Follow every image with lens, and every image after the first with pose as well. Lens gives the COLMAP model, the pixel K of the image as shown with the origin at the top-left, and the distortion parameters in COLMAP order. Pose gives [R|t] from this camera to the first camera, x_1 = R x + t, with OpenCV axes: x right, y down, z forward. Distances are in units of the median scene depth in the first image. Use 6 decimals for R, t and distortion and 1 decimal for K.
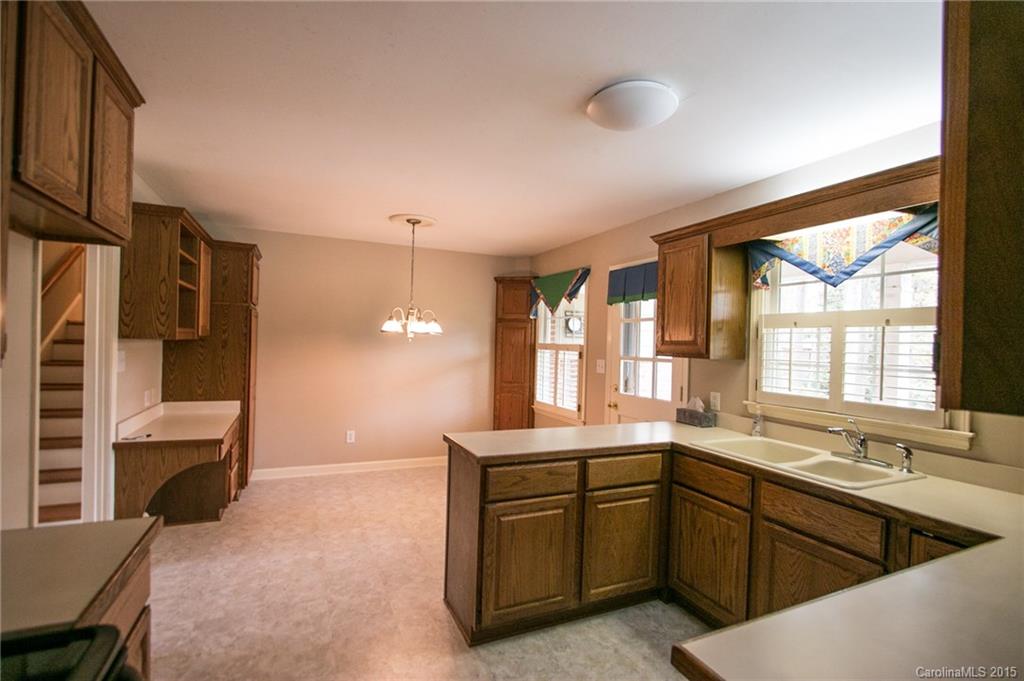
lens RADIAL K [[468.6, 0, 508.5], [0, 468.6, 344.5], [0, 0, 1]] dist [-0.014826, 0.000038]
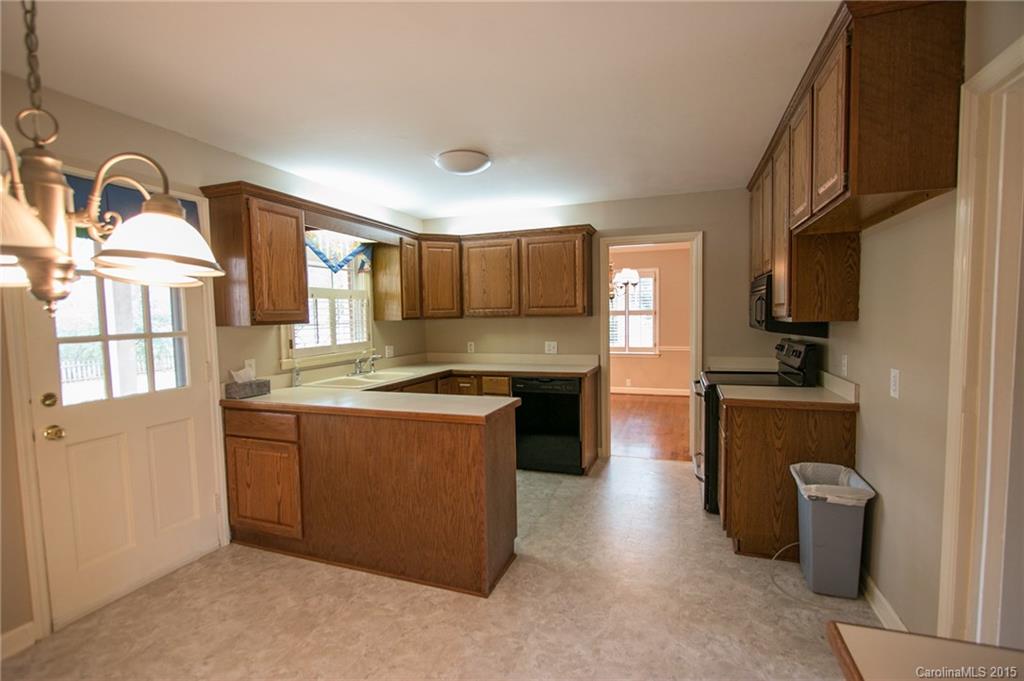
lens RADIAL K [[468.6, 0, 508.5], [0, 468.6, 344.5], [0, 0, 1]] dist [-0.014826, 0.000038]
pose [[-0.714542, -0.059022, 0.697098, -0.803664], [0.001919, 0.996266, 0.086320, -0.017925], [-0.699589, 0.063017, -0.711761, 1.657500]]
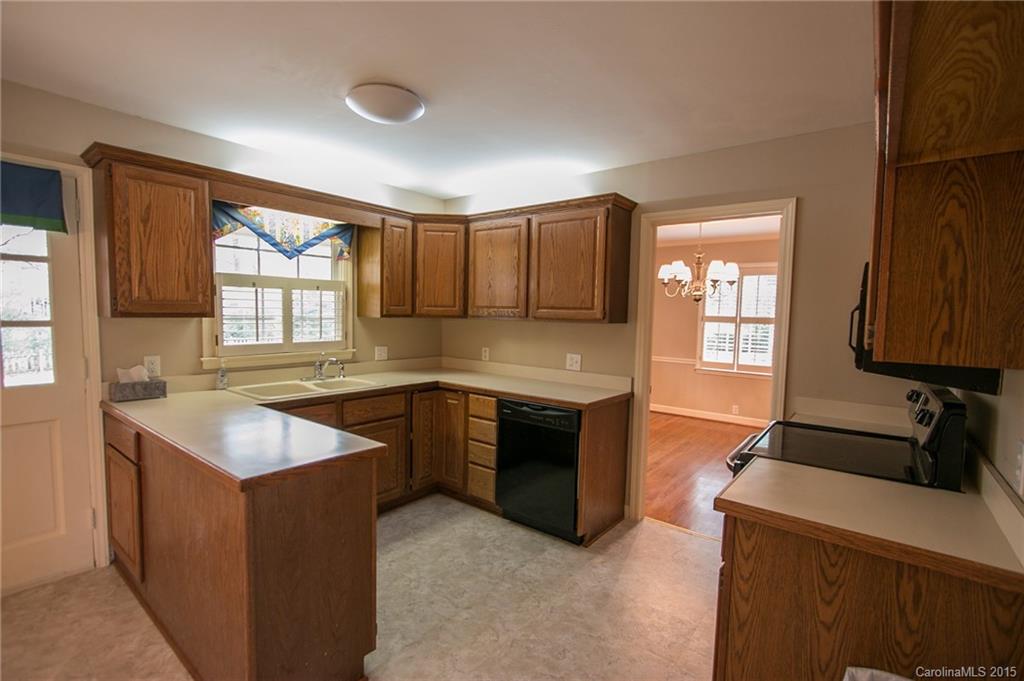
lens RADIAL K [[468.6, 0, 508.5], [0, 468.6, 344.5], [0, 0, 1]] dist [-0.014826, 0.000038]
pose [[-0.461714, -0.099589, 0.881421, -0.770294], [-0.030551, 0.994873, 0.096405, -0.027141], [-0.886503, 0.017583, -0.462389, 1.021162]]
